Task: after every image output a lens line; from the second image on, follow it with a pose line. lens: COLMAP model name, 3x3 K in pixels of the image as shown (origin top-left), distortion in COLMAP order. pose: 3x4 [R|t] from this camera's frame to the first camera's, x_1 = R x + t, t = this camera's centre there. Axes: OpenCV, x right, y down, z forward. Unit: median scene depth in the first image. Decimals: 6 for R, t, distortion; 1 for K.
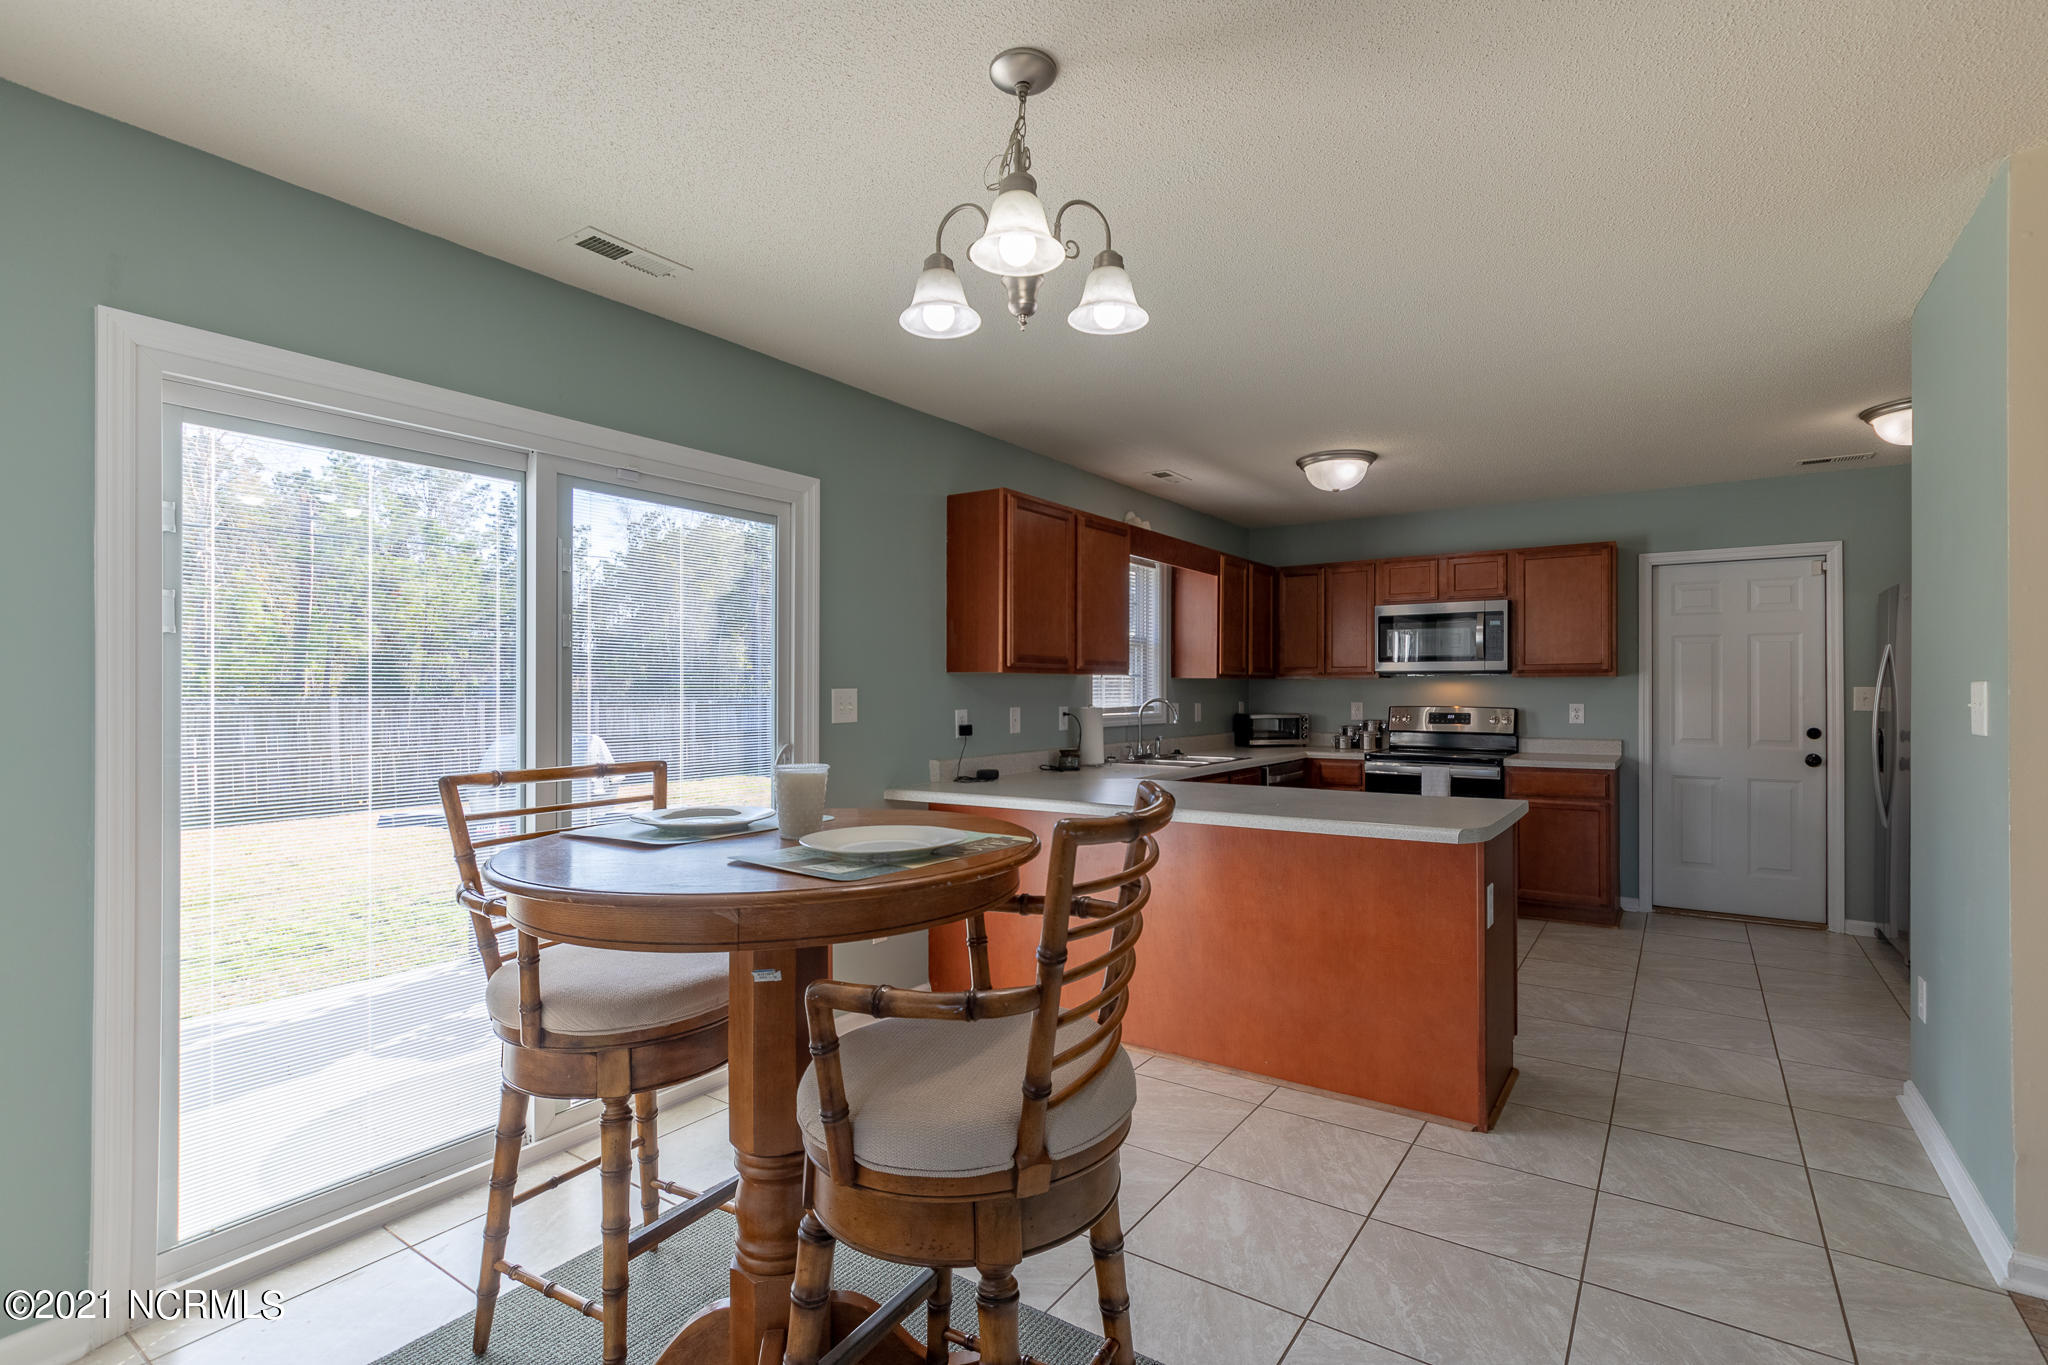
lens RADIAL K [[942.3, 0, 1058.6], [0, 942.3, 687.8], [0, 0, 1]] dist [0.000648, -0.000306]
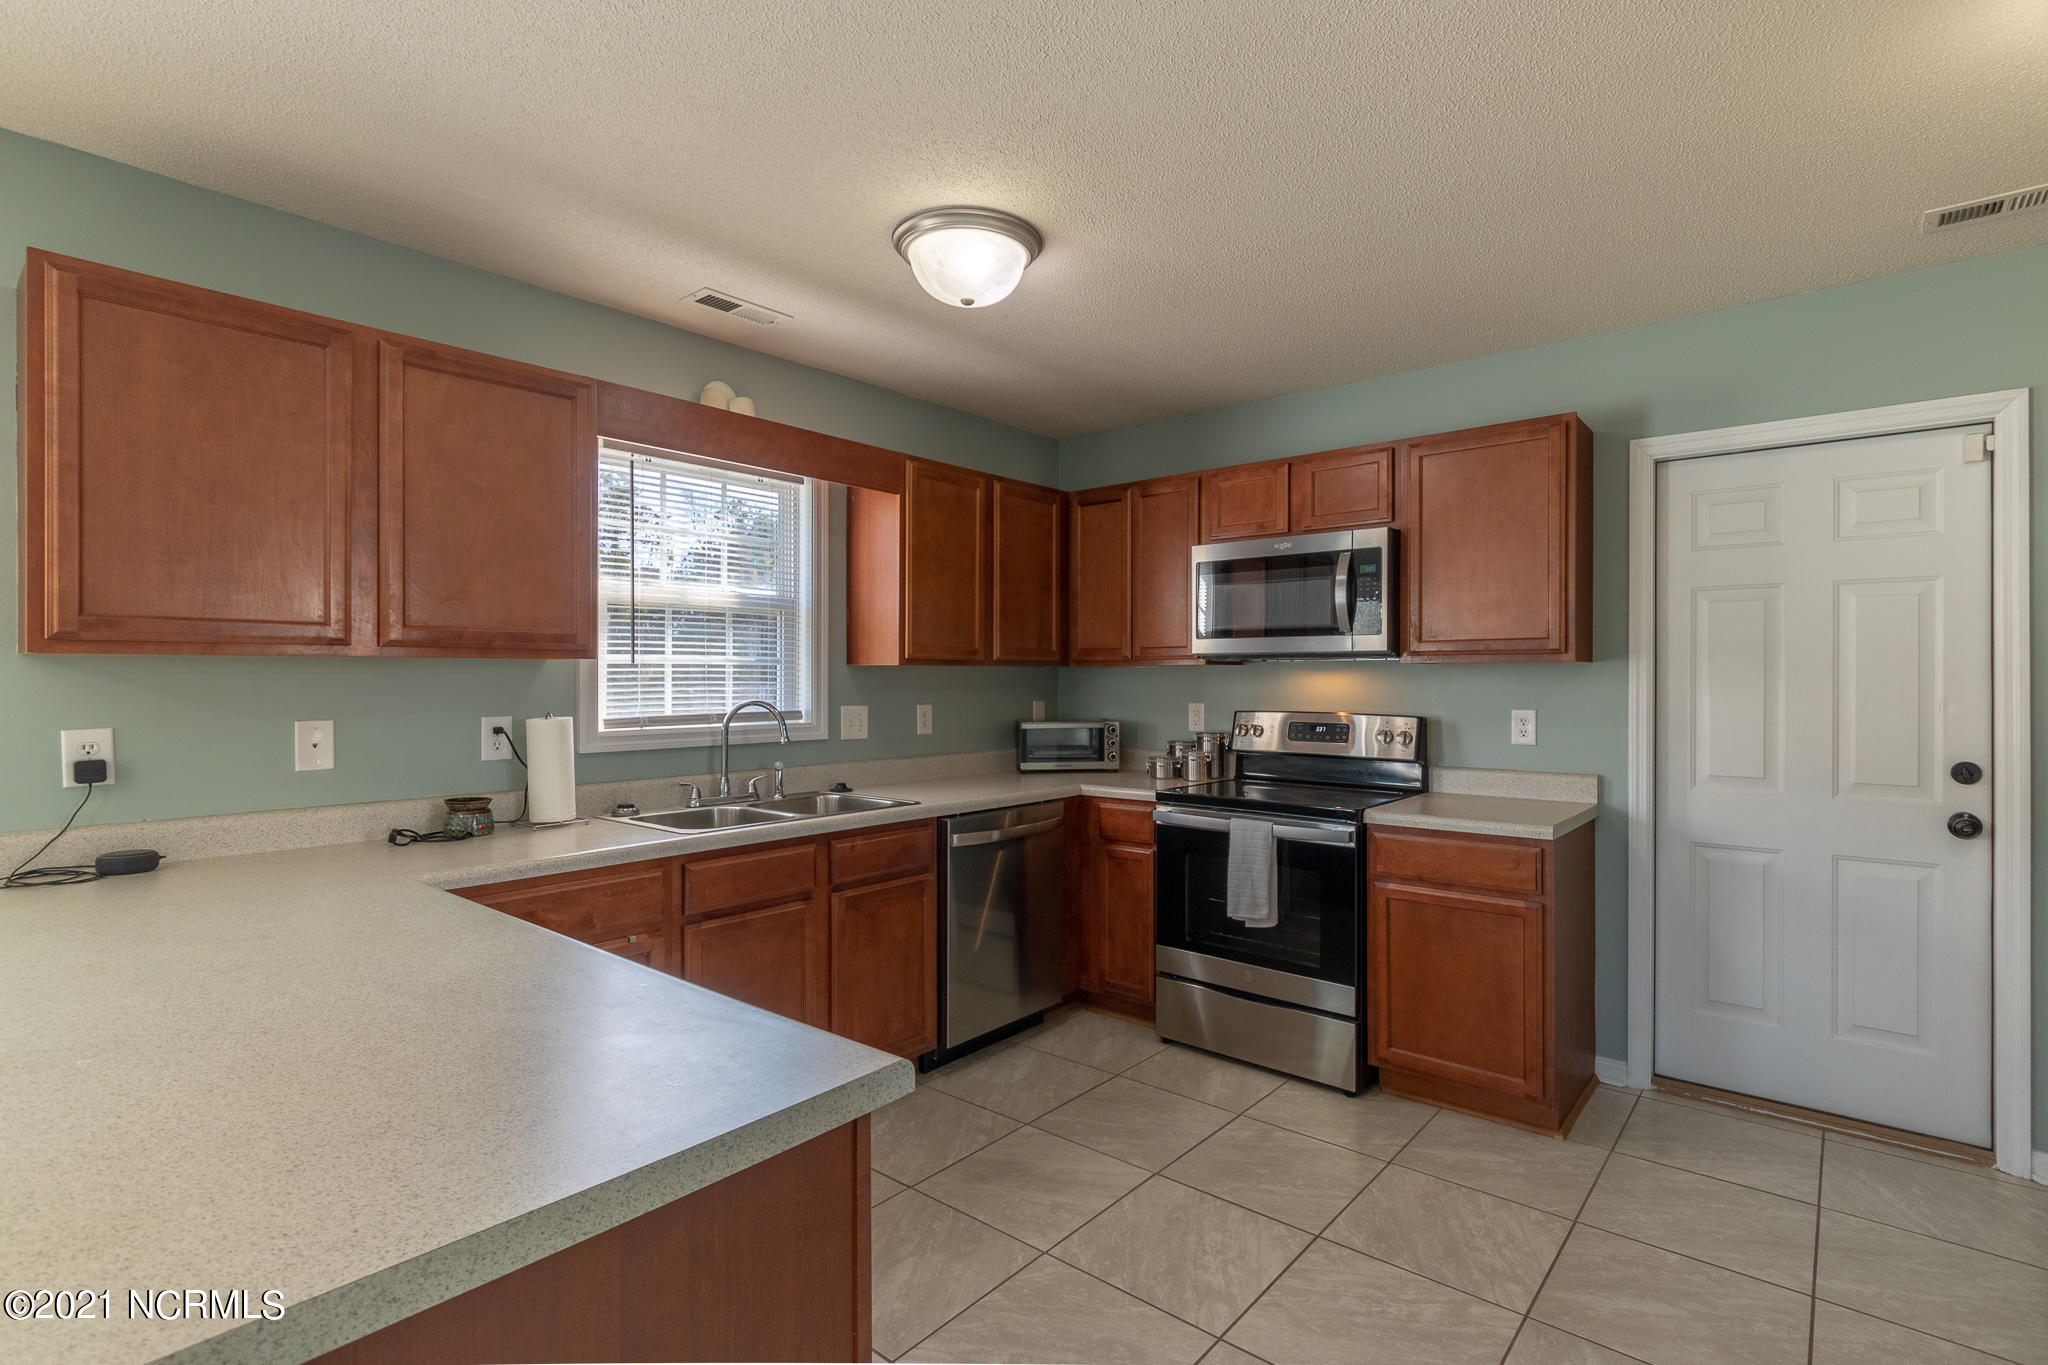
lens RADIAL K [[953.6, 0, 1082.3], [0, 953.6, 680.4], [0, 0, 1]] dist [0.001279, 0.001534]
pose [[0.996267, 0.000855, -0.086326, 0.344818], [-0.000408, 0.999986, 0.005198, -0.003931], [0.086329, -0.005143, 0.996253, 0.414147]]
